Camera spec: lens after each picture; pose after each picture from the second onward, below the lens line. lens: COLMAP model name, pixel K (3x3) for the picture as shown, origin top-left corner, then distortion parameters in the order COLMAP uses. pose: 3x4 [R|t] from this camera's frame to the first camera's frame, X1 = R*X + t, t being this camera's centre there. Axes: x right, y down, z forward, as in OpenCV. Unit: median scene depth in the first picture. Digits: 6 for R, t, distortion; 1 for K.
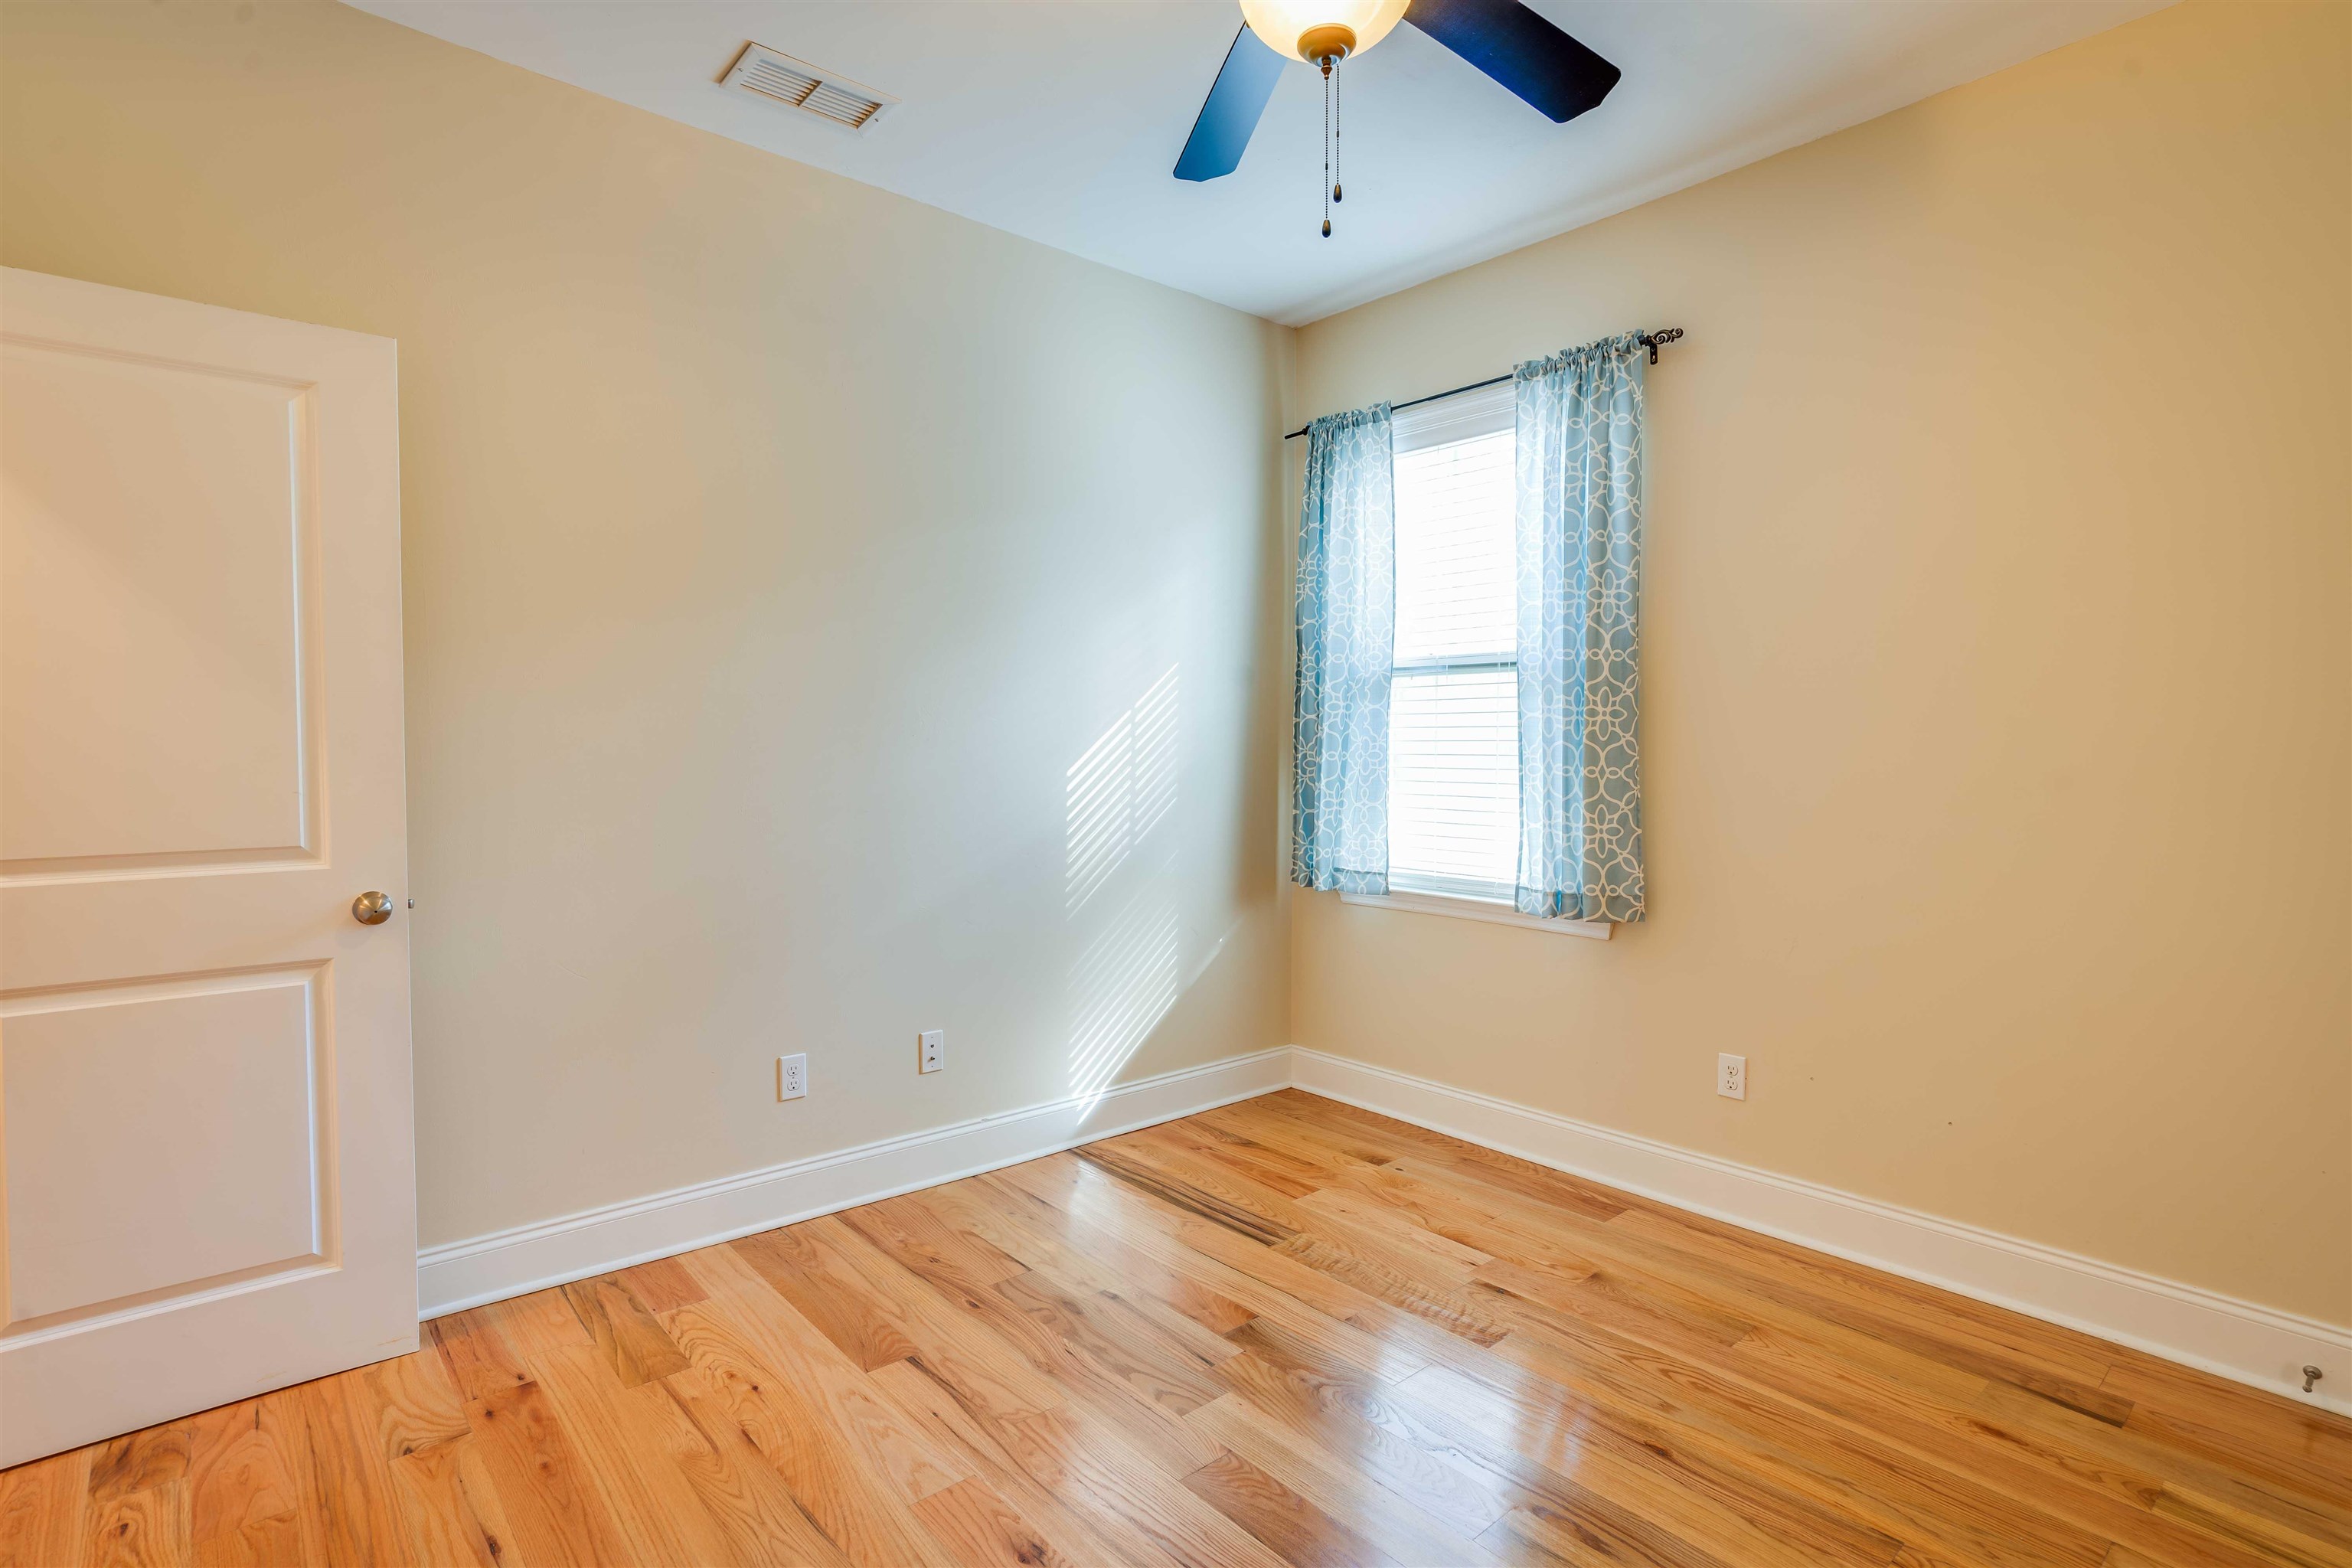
lens RADIAL K [[1143.6, 0, 1160.1], [0, 1143.6, 780.3], [0, 0, 1]] dist [-0.045262, 0.024597]
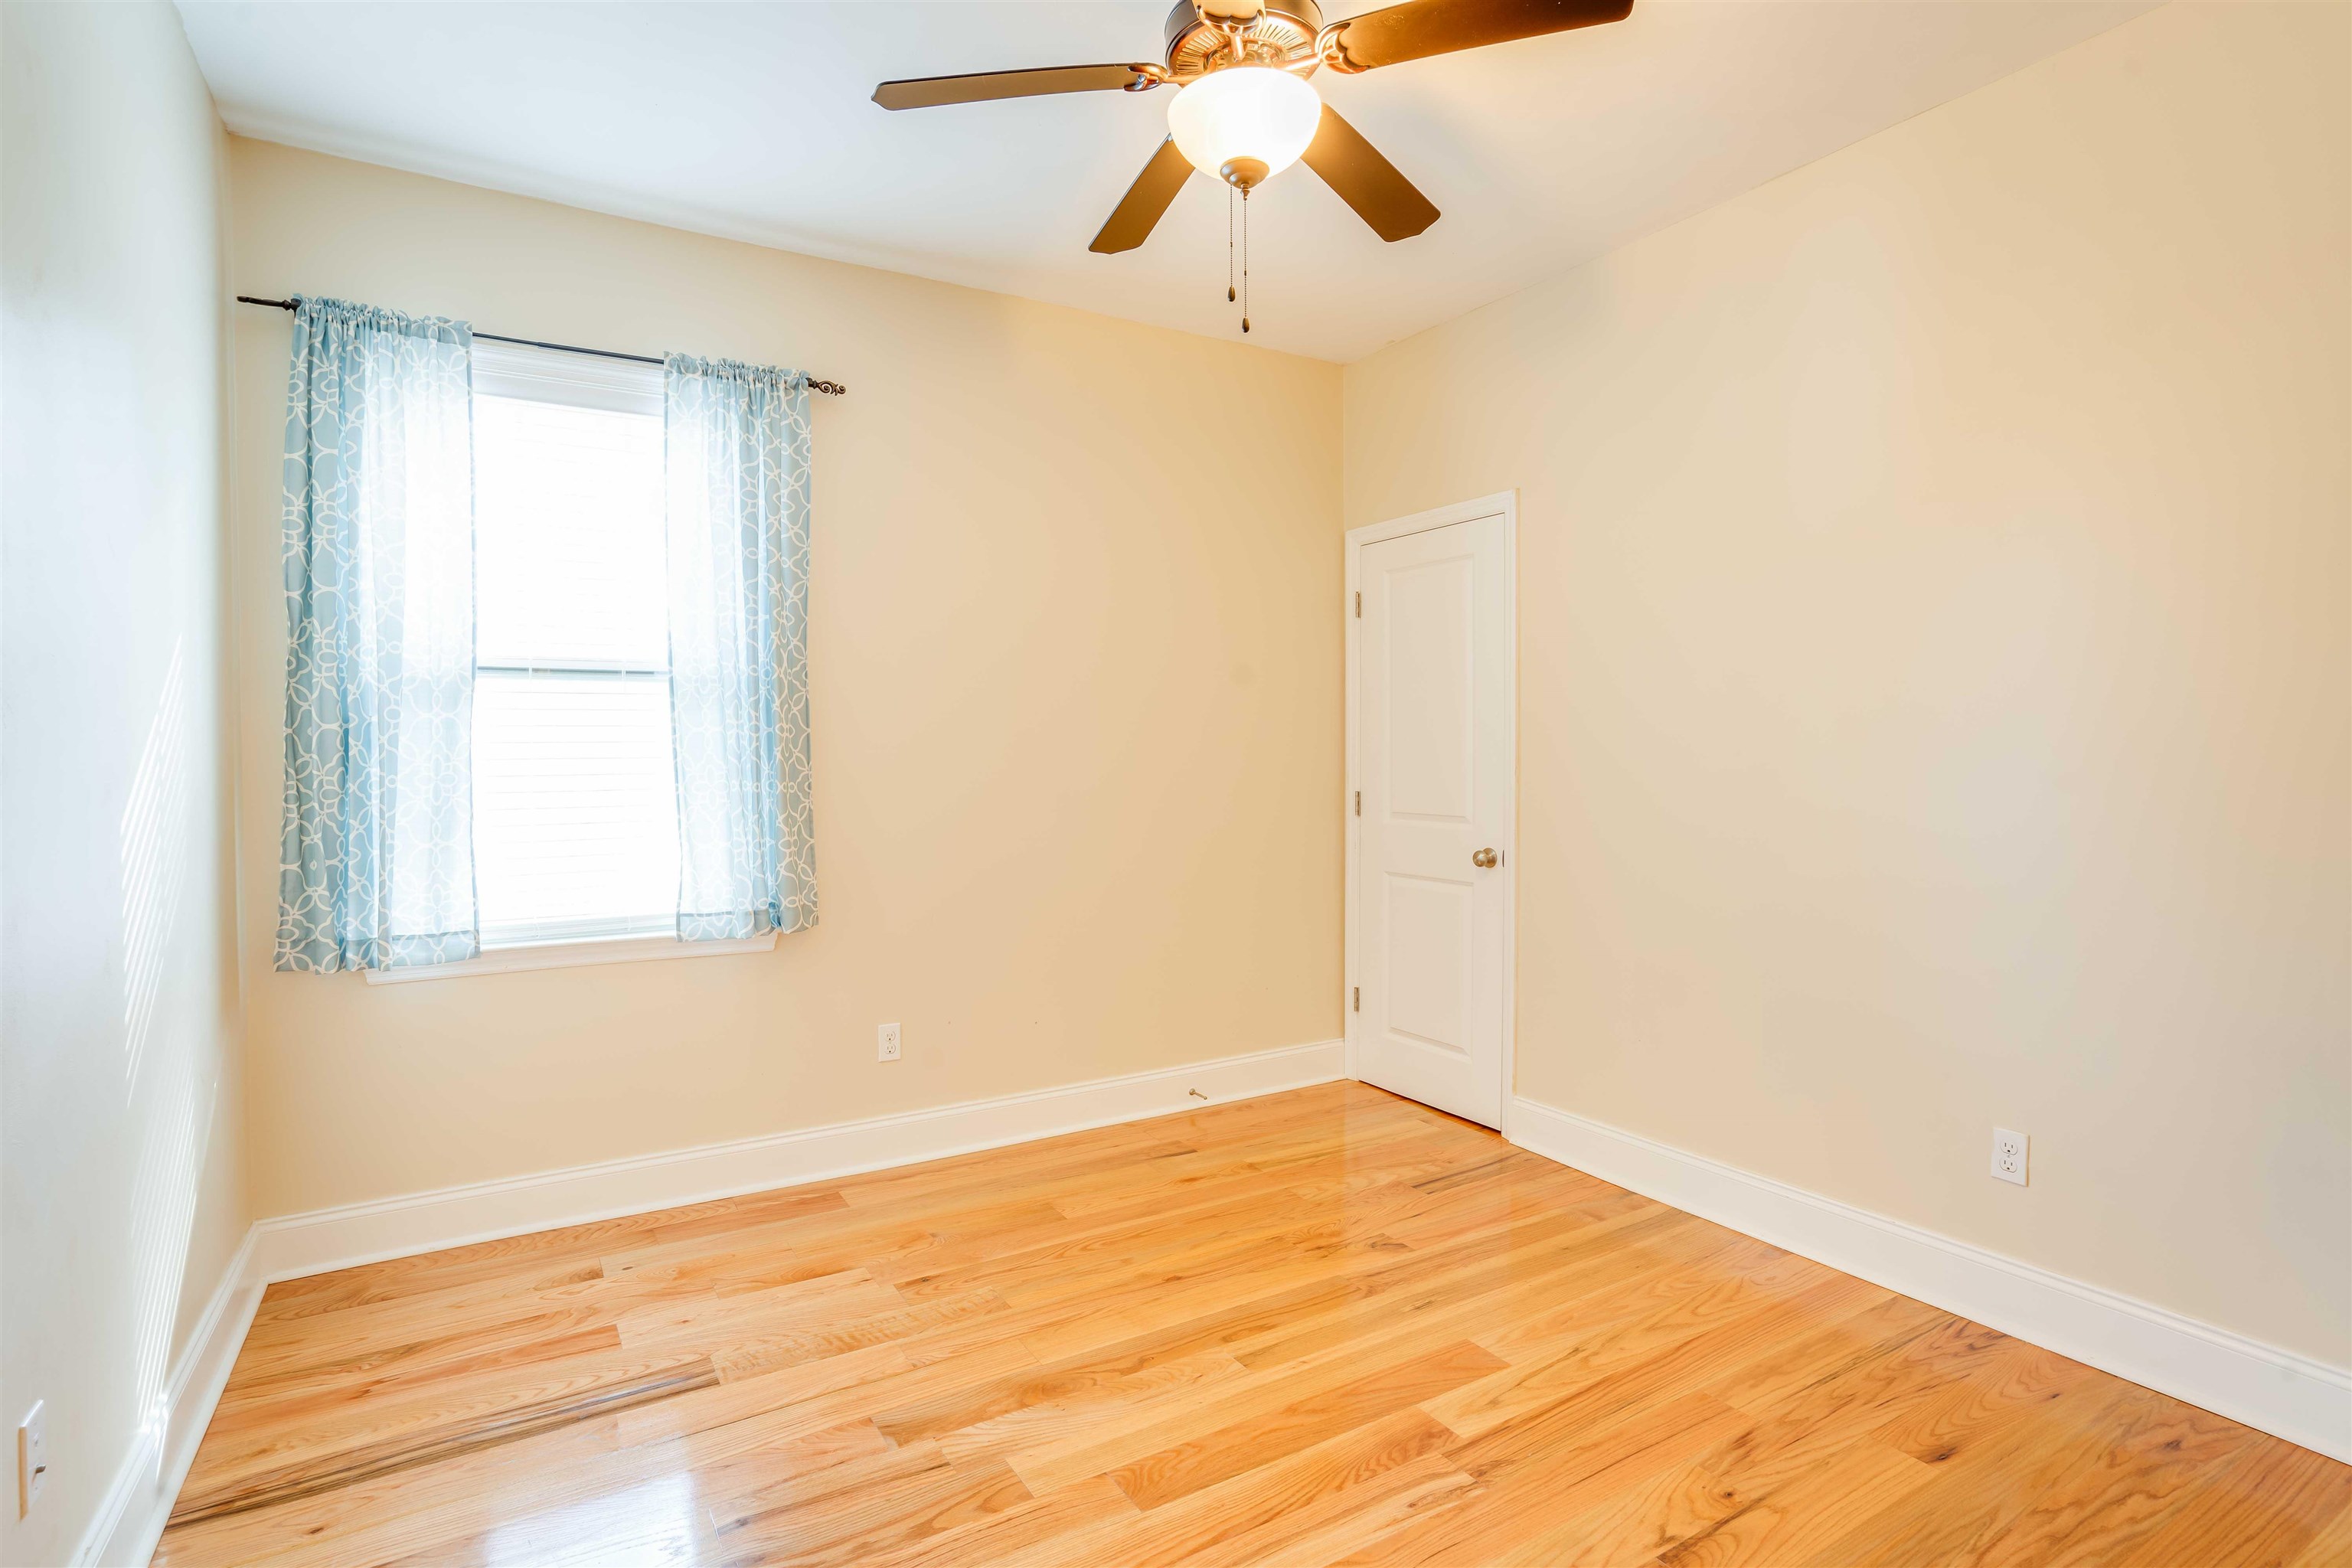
lens RADIAL K [[1143.6, 0, 1160.1], [0, 1143.6, 780.3], [0, 0, 1]] dist [-0.045262, 0.024597]
pose [[0.169569, -0.027220, 0.985142, -0.562520], [0.040303, 0.998974, 0.020665, -0.020635], [-0.984694, 0.036199, 0.170492, 0.480979]]
